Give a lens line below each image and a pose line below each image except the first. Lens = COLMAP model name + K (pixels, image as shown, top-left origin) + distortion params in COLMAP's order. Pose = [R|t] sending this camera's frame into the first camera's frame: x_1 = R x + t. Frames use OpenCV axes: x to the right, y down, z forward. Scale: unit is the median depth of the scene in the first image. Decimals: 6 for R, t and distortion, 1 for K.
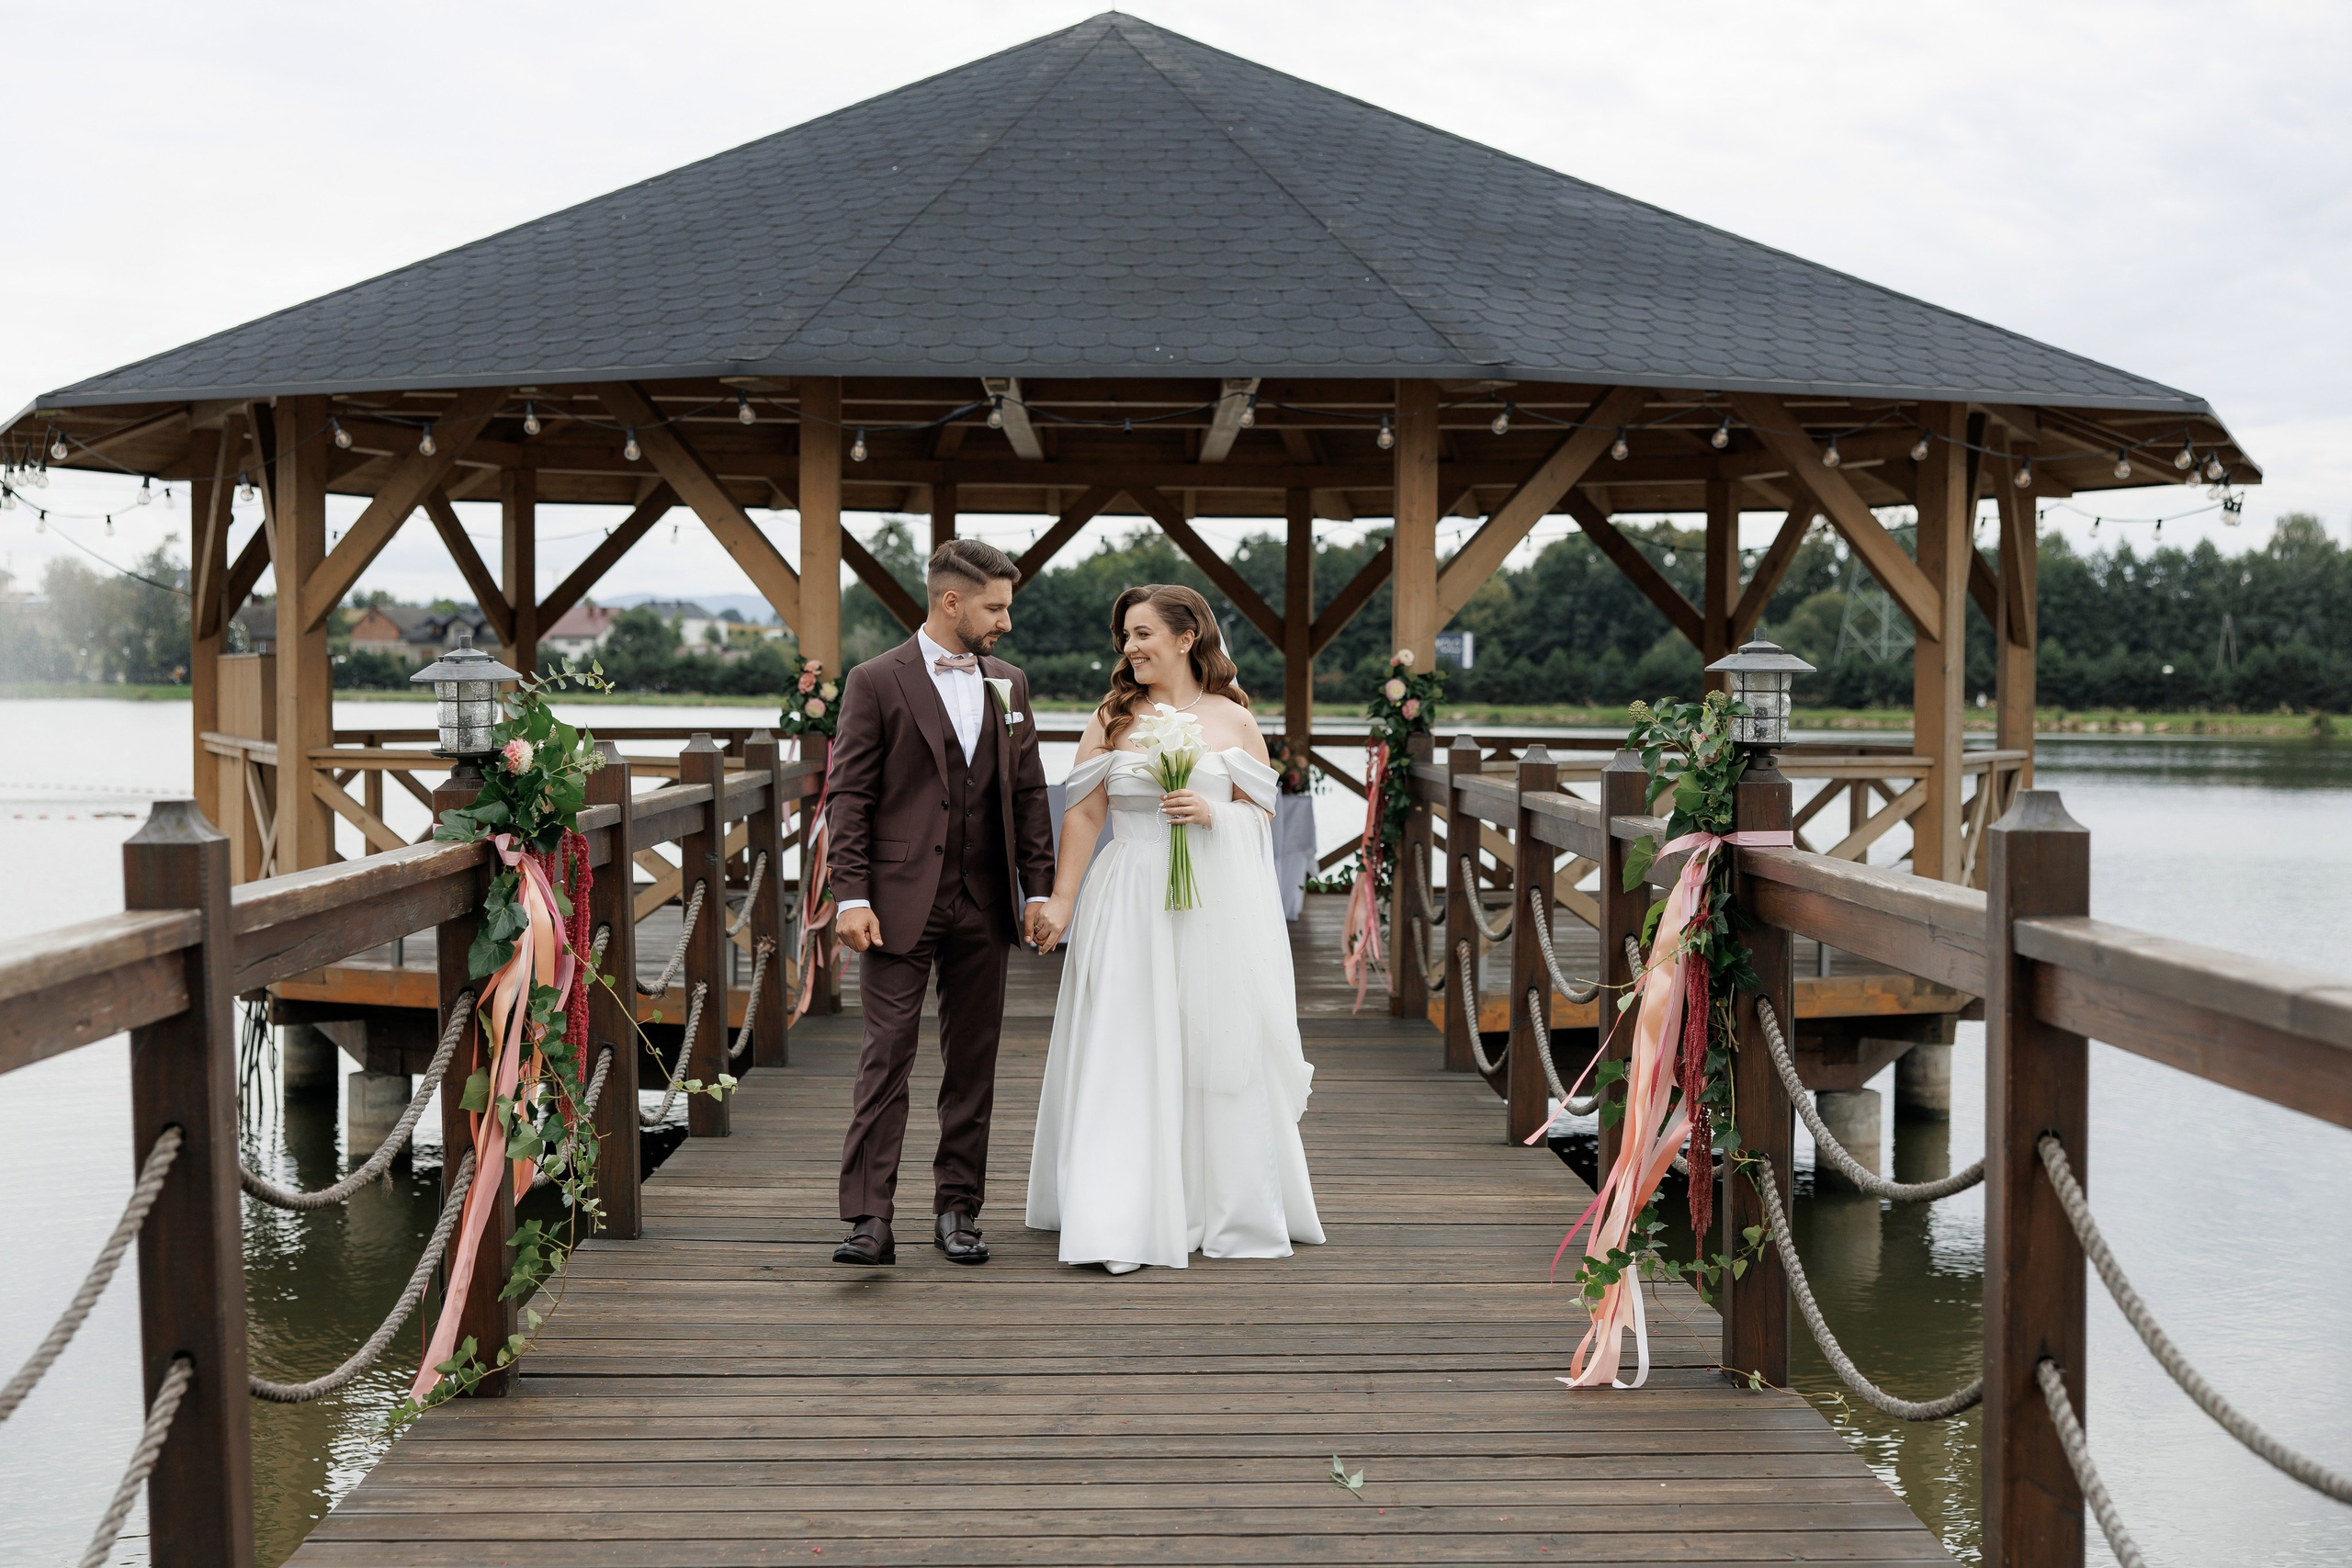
lens RADIAL K [[3121.2, 0, 1176.0], [0, 3121.2, 784.0], [0, 0, 1]] dist [0.002772, -0.018797]
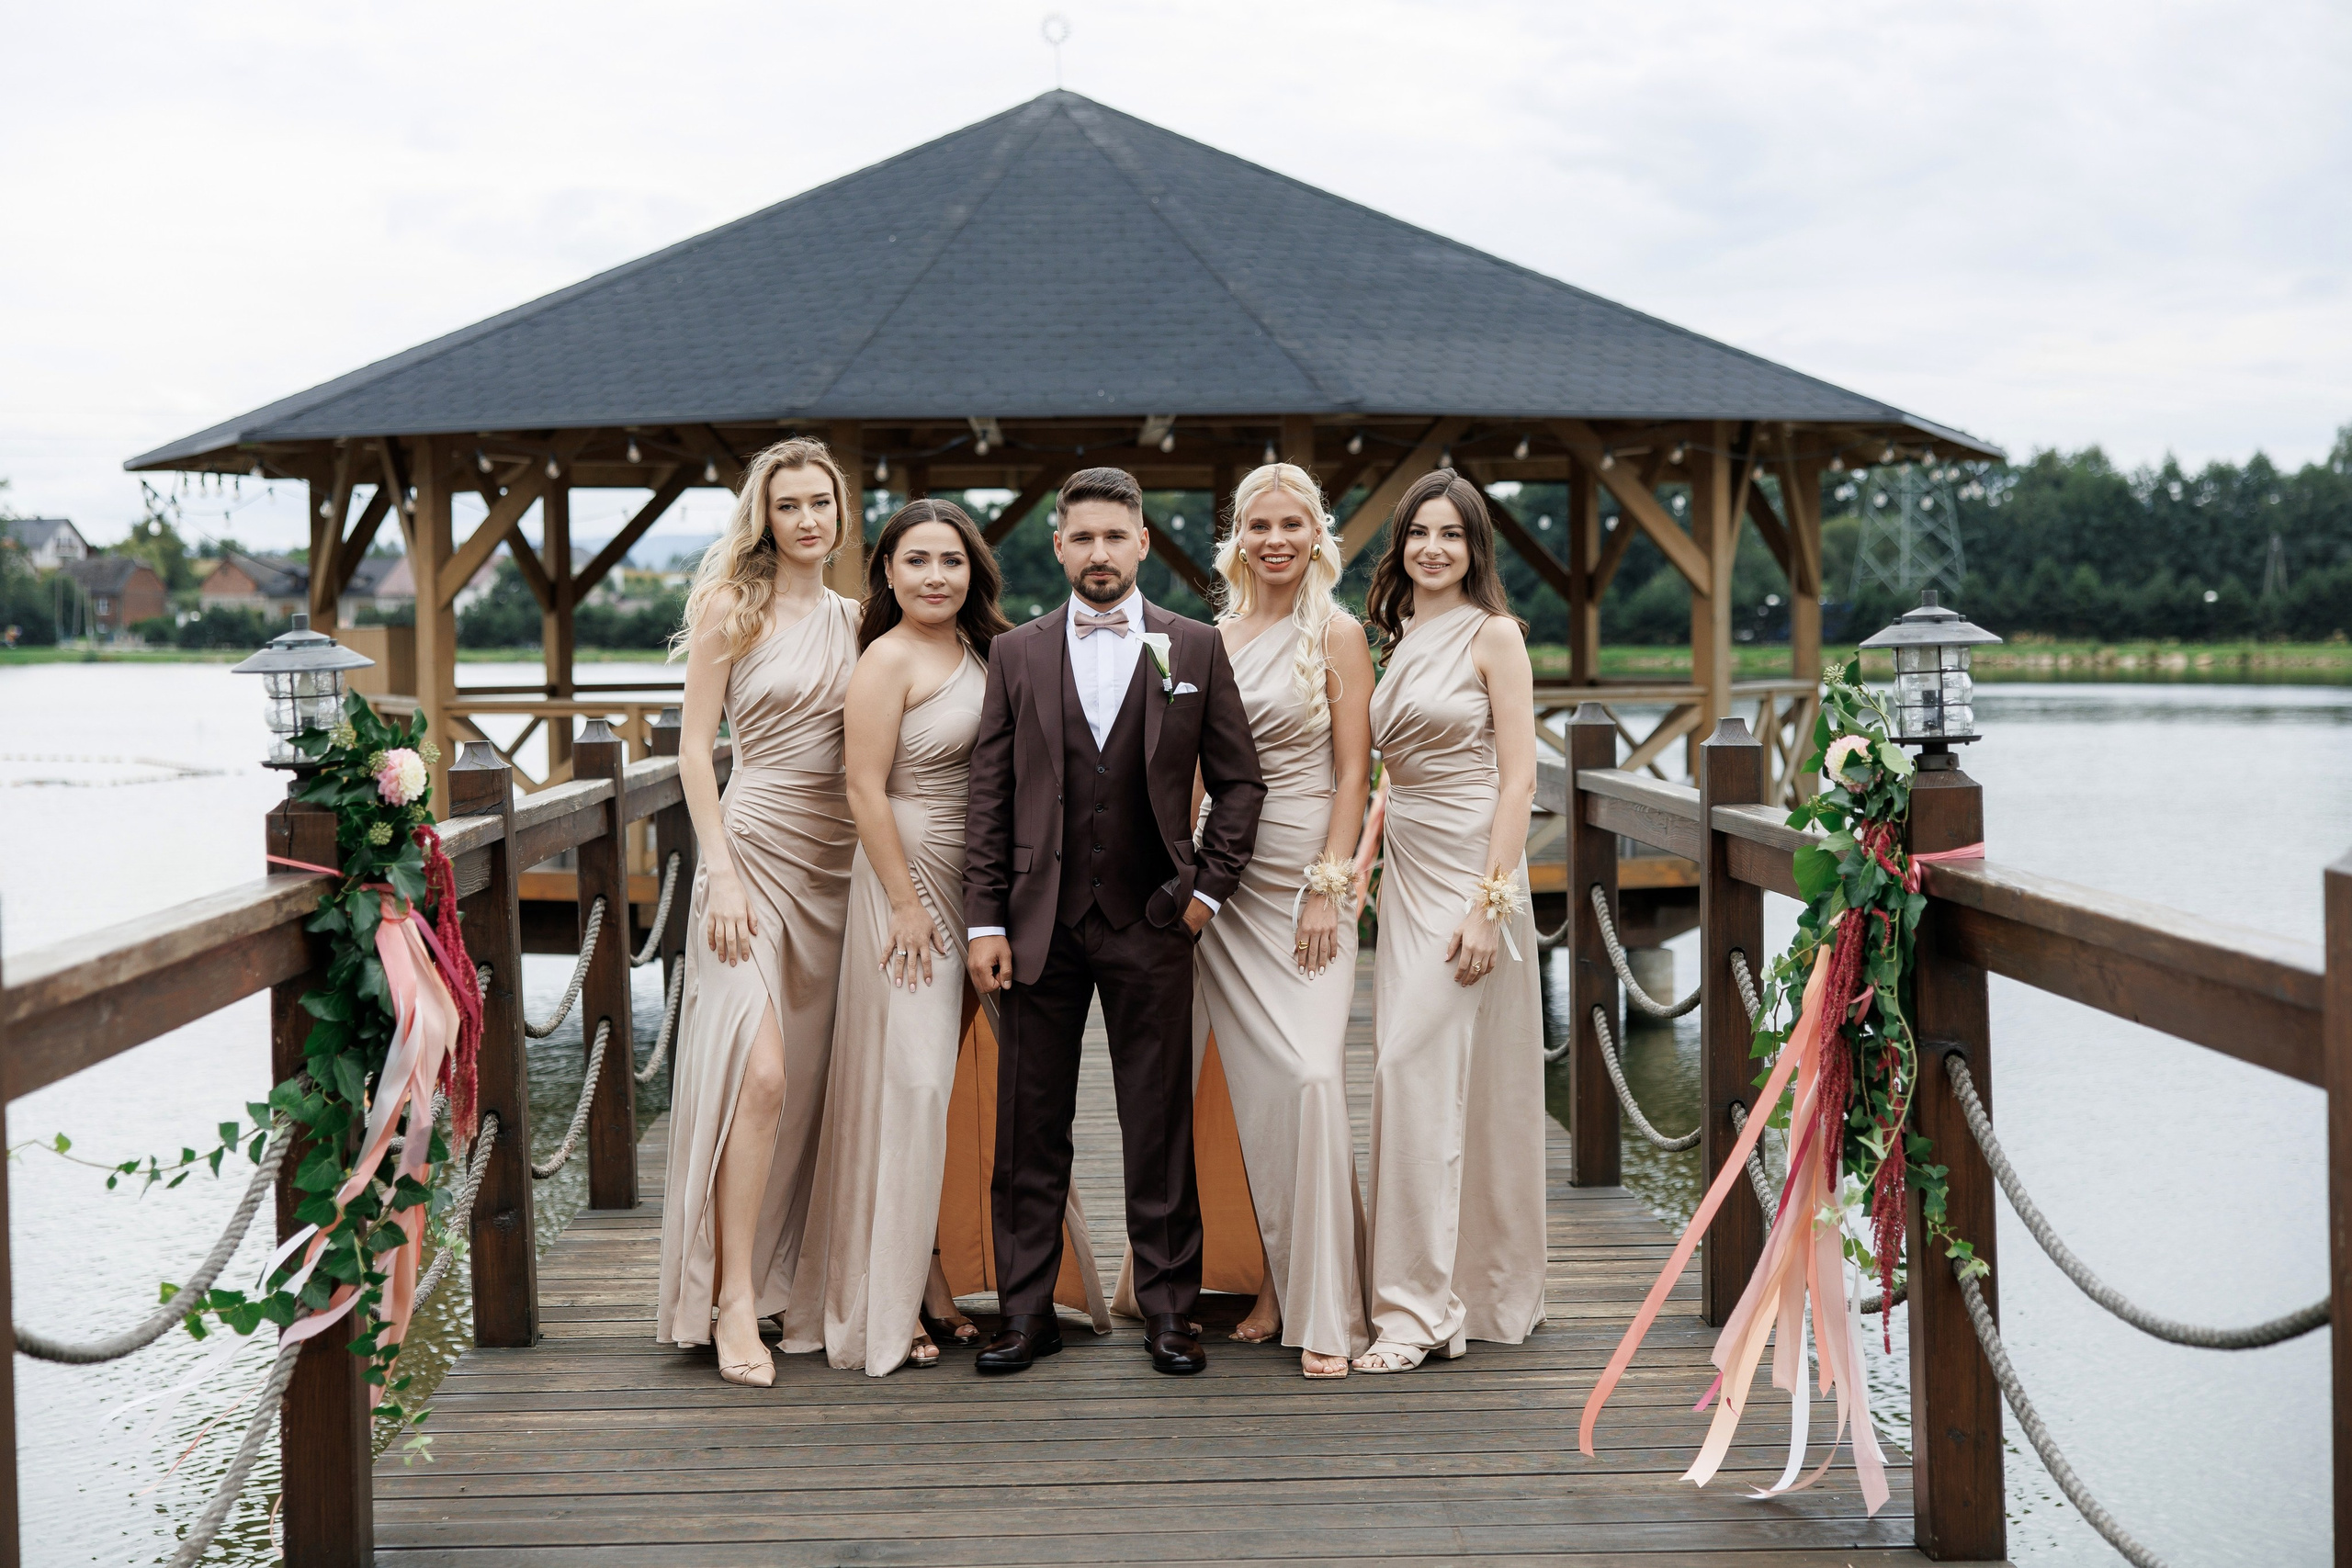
lens RADIAL K [[3492.4, 0, 1169.5], [0, 3492.4, 712.6], [0, 0, 1]] dist [0.047001, -0.025426]
pose [[0.999796, -0.016062, 0.012279, 0.002359], [0.016162, 0.999837, -0.008074, 0.009771], [-0.012147, 0.008270, 0.999892, -0.429488]]
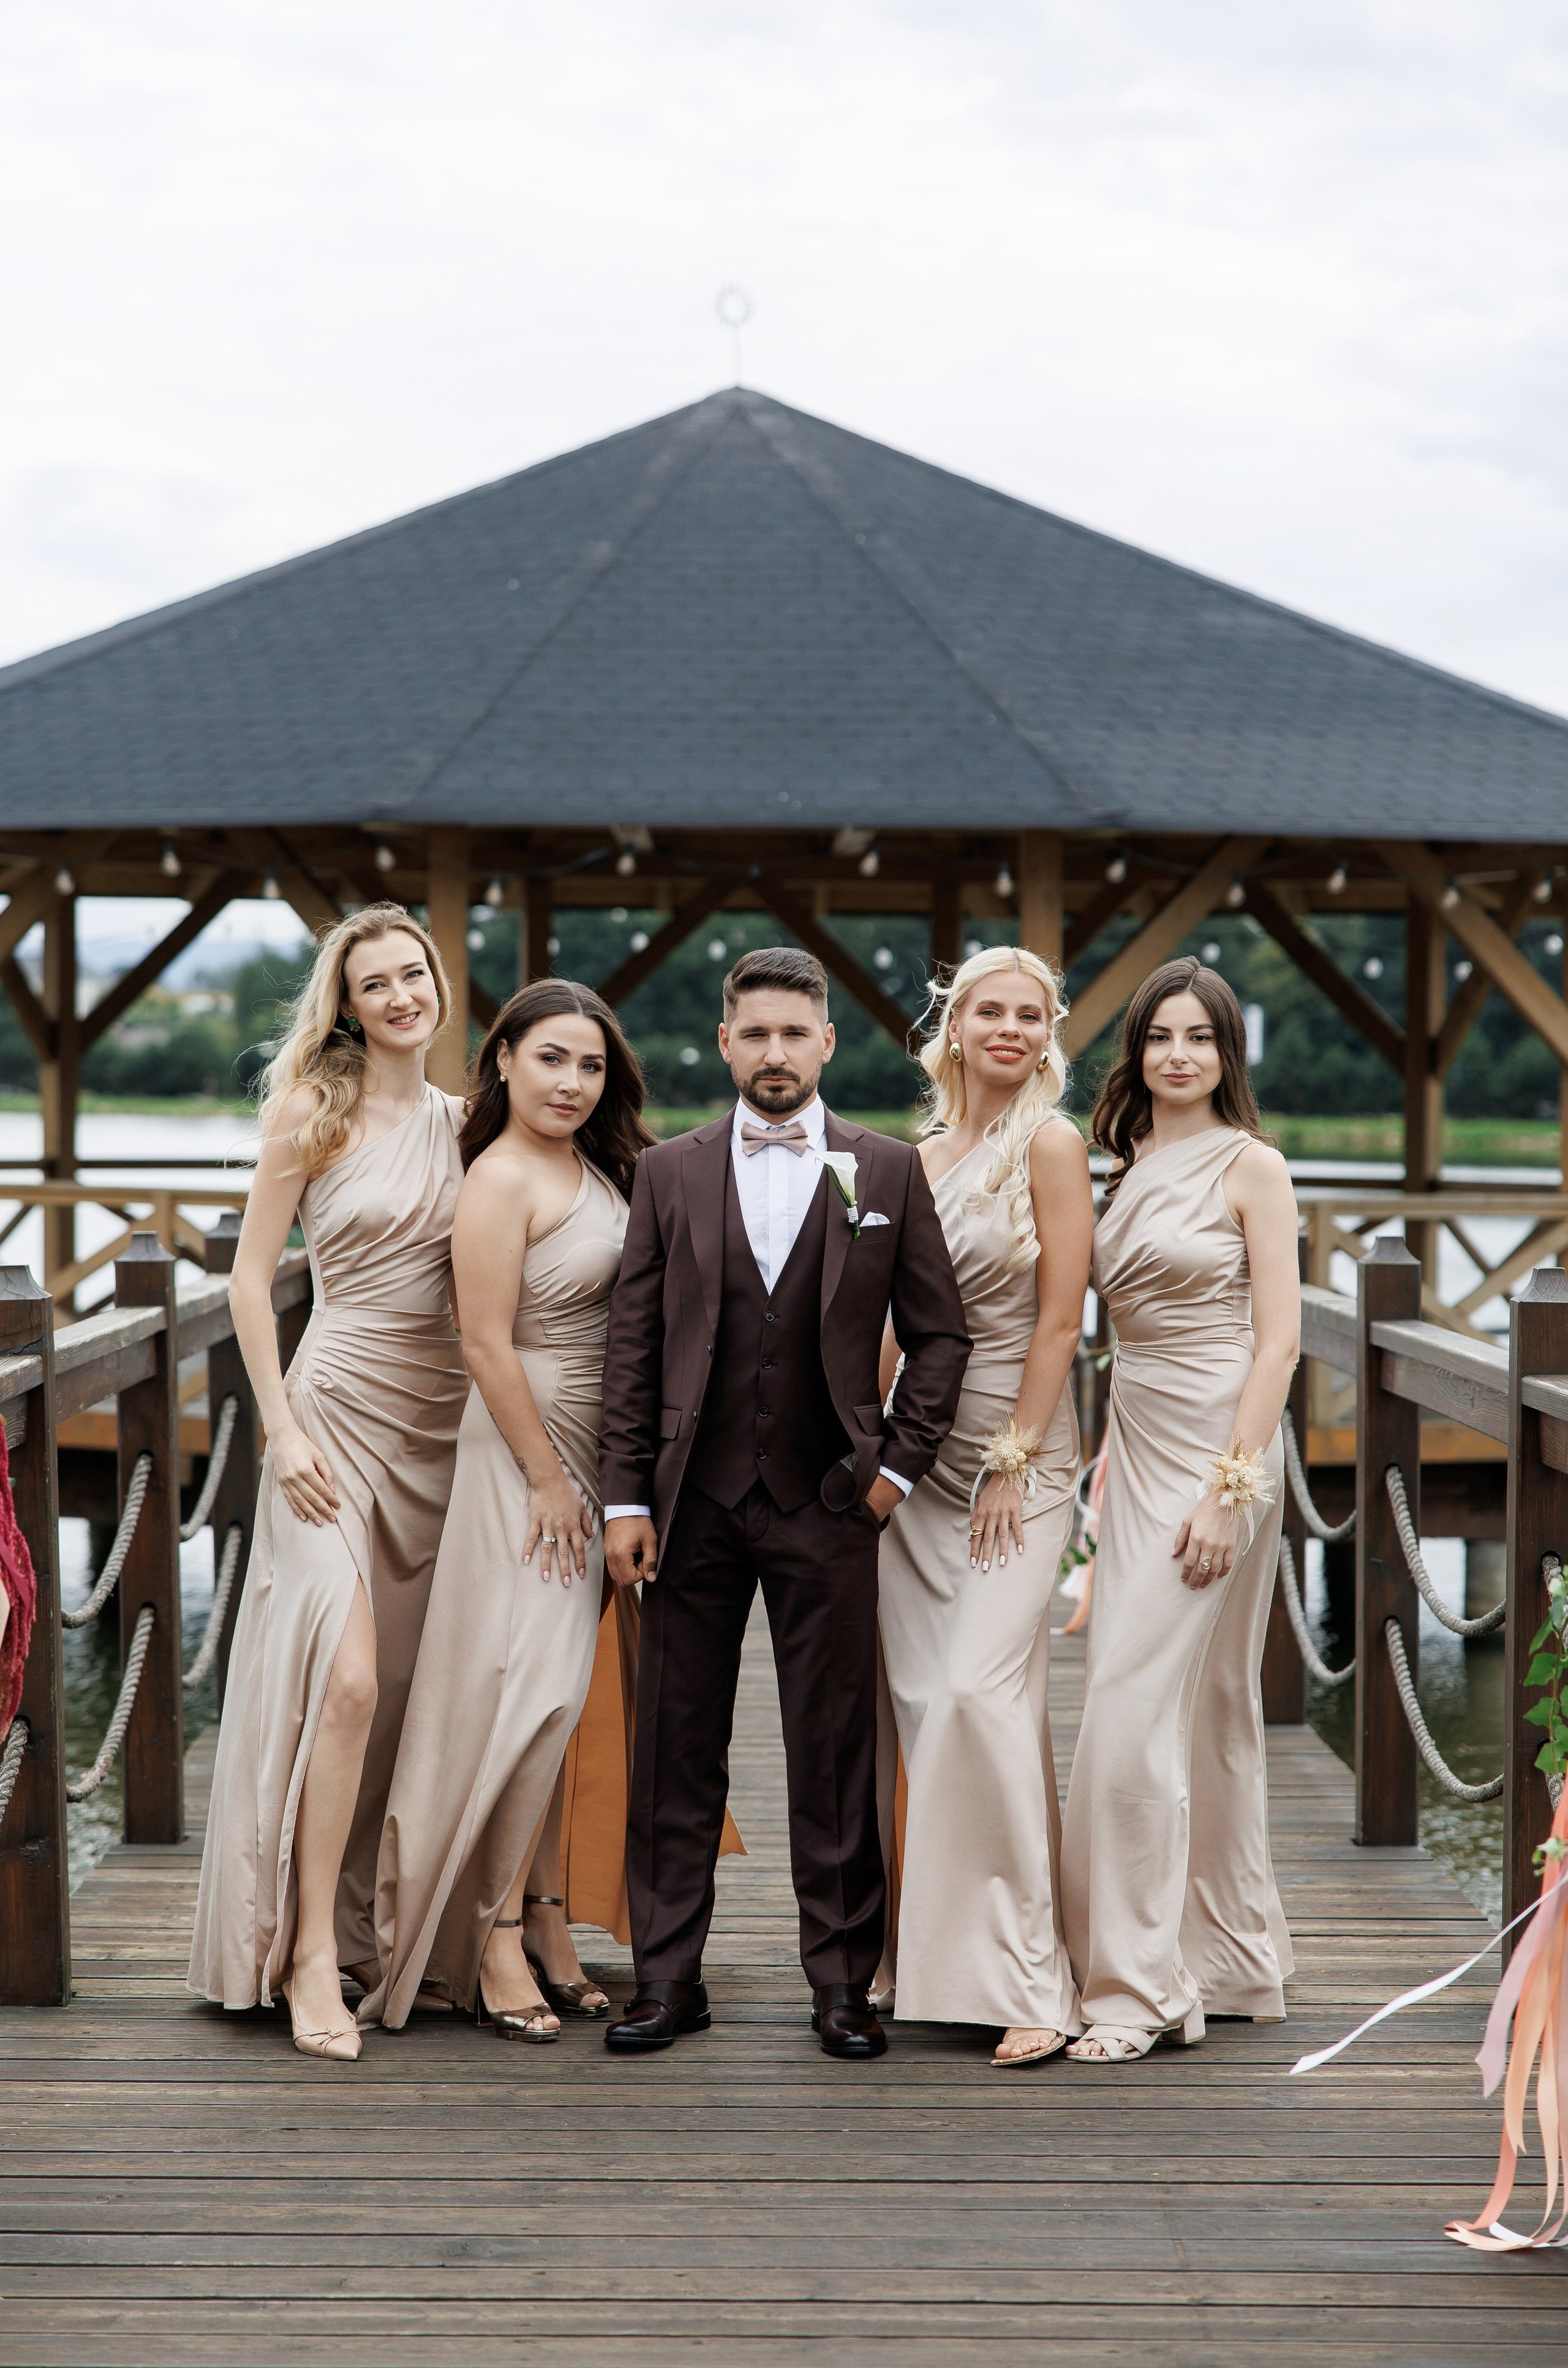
lens RADIAL K [[4796.5, 0, 731.8], [0, 4796.5, 1179.9], [0, 0, 1]] dist [0.021418, 0.174428]
pose [[0.999854, 0.003945, -0.016647, 0.003046], [-0.004140, 0.999923, -0.011693, 0.004675], [0.016599, 0.011760, 0.999793, -0.486819]]
